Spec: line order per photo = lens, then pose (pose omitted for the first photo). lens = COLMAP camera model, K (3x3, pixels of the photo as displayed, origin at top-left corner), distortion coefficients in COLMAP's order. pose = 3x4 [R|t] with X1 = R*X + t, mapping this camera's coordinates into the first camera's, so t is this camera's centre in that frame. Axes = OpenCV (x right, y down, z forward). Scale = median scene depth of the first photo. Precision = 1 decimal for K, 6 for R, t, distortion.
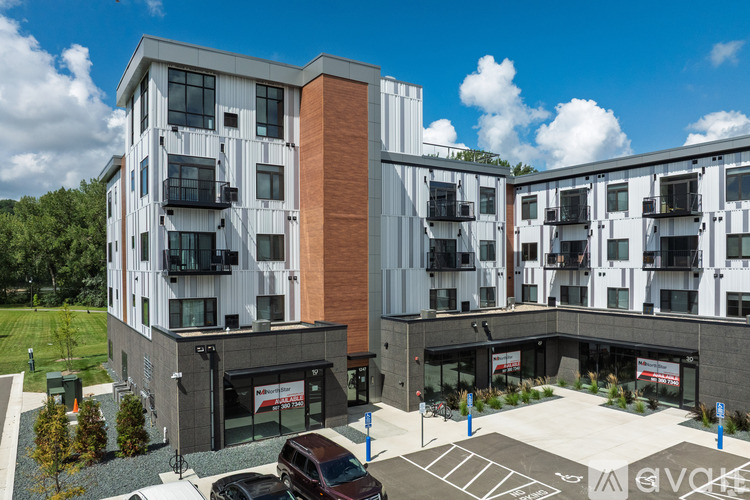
lens RADIAL K [[517.4, 0, 377.3], [0, 517.4, 255.9], [0, 0, 1]] dist [0.028649, -0.001920]
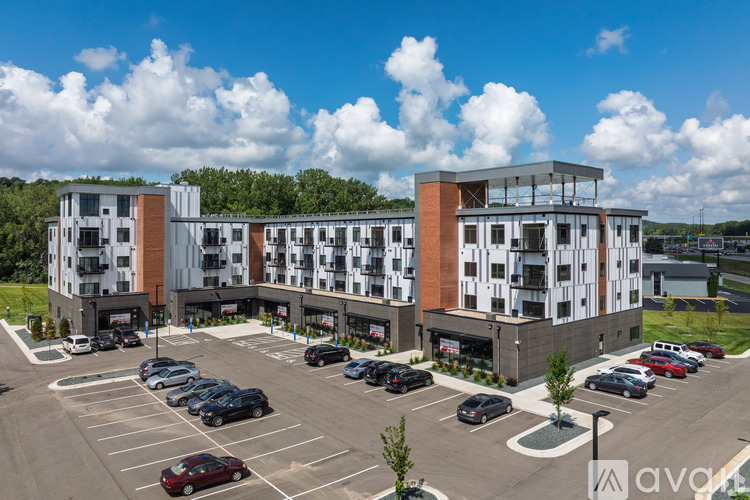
lens RADIAL K [[517.4, 0, 343.2], [0, 517.4, 229.4], [0, 0, 1]] dist [0.028649, -0.001920]
pose [[0.996963, 0.005647, 0.077672, 0.620928], [-0.005894, 0.999978, 0.002955, -0.177511], [-0.077654, -0.003403, 0.996975, -1.486778]]
